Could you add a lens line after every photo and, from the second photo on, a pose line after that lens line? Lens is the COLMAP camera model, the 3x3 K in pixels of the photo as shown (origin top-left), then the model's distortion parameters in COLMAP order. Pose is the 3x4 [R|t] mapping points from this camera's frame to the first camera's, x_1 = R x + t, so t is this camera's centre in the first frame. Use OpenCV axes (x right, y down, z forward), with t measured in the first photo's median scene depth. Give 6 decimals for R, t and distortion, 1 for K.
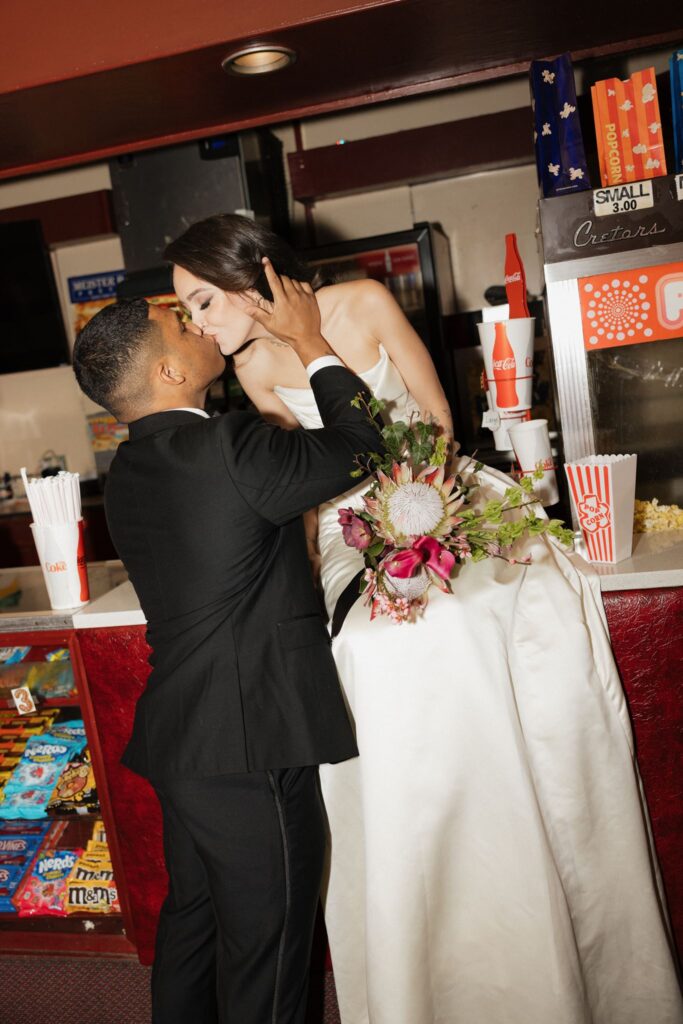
lens RADIAL K [[1205.0, 0, 317.0], [0, 1205.0, 511.7], [0, 0, 1]] dist [-0.018179, 0.011844]
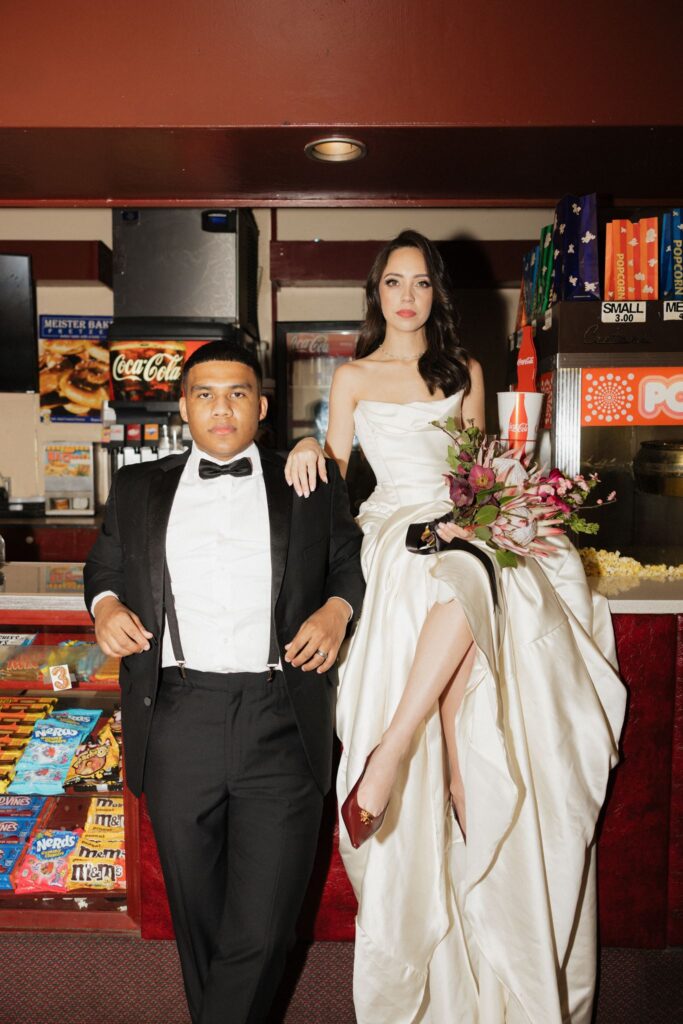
lens RADIAL K [[1110.5, 0, 328.0], [0, 1110.5, 515.8], [0, 0, 1]] dist [-0.004312, 0.009071]
pose [[0.949675, 0.124272, 0.287531, -0.311636], [-0.093104, 0.988435, -0.119696, 0.108646], [-0.299080, 0.086902, 0.950263, -0.007507]]
